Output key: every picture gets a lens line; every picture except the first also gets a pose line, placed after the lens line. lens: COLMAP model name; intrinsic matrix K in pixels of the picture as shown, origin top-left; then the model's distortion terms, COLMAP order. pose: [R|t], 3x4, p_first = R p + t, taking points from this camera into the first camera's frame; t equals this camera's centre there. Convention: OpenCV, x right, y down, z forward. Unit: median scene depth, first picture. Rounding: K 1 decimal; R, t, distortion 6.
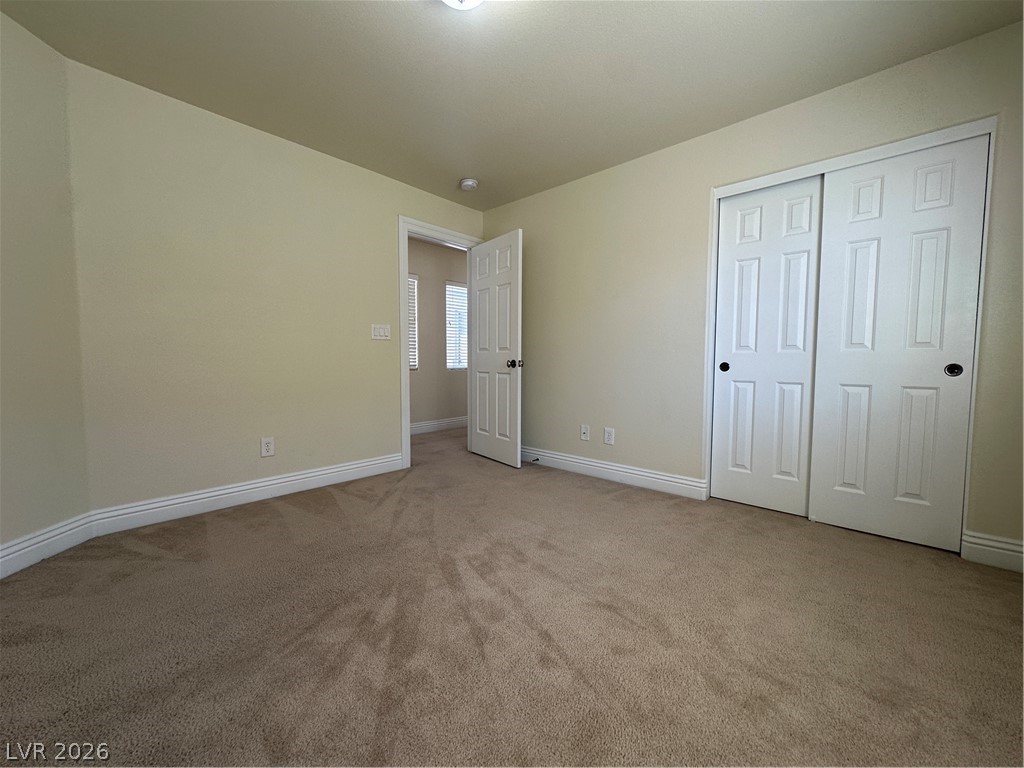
lens RADIAL K [[415.4, 0, 521.9], [0, 415.4, 380.5], [0, 0, 1]] dist [-0.003707, 0.000677]
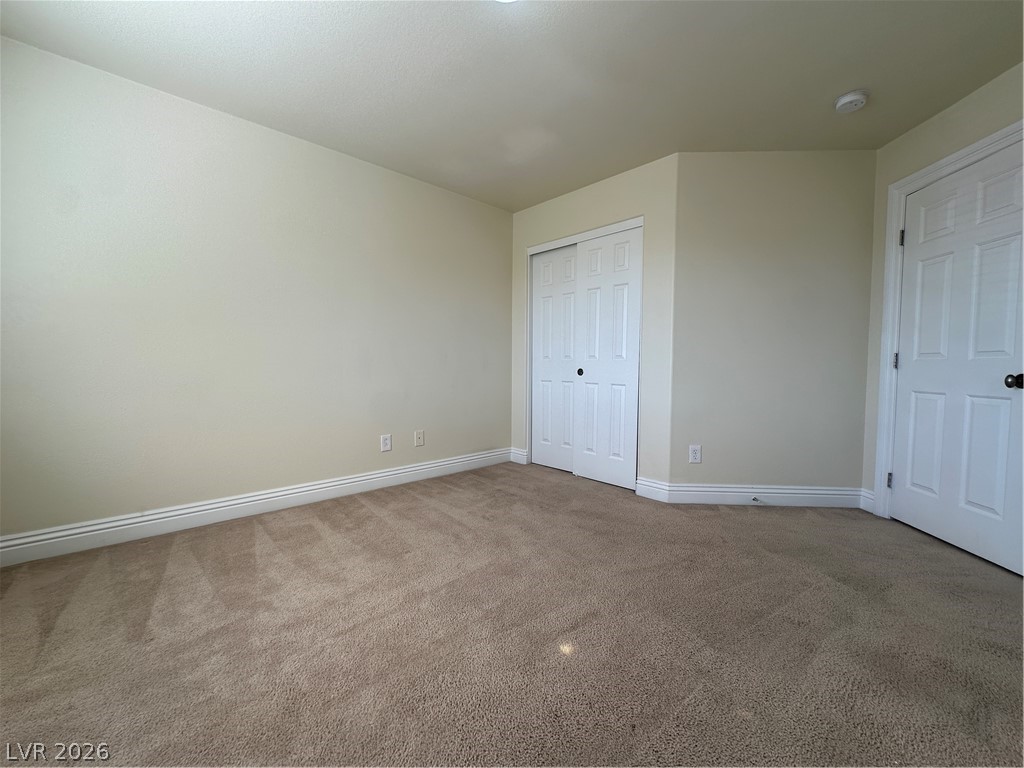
lens RADIAL K [[422.0, 0, 515.2], [0, 422.0, 383.7], [0, 0, 1]] dist [-0.000633, -0.000099]
pose [[0.995342, 0.022580, -0.093724, 0.639478], [-0.023909, 0.999628, -0.013088, 0.039027], [0.093394, 0.015268, 0.995512, -0.528762]]
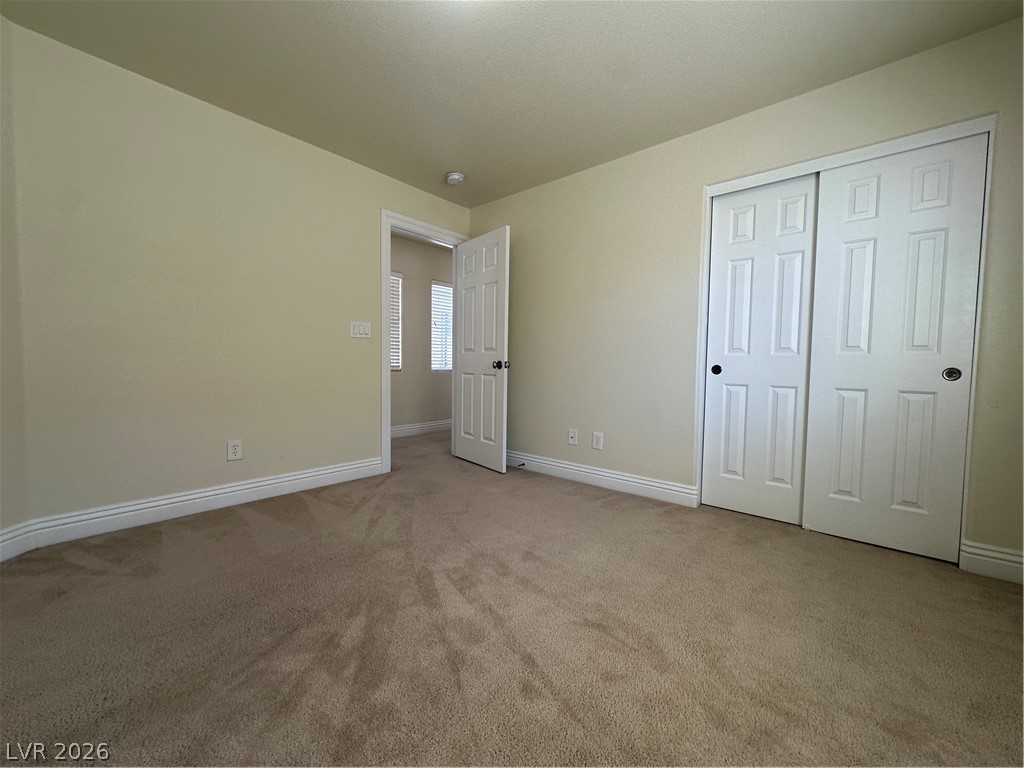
lens RADIAL K [[415.4, 0, 518.3], [0, 415.4, 377.7], [0, 0, 1]] dist [-0.003707, 0.000677]
pose [[0.999744, 0.009045, 0.020724, 0.005653], [-0.008708, 0.999829, -0.016284, 0.007128], [-0.020868, 0.016099, 0.999653, 0.049260]]
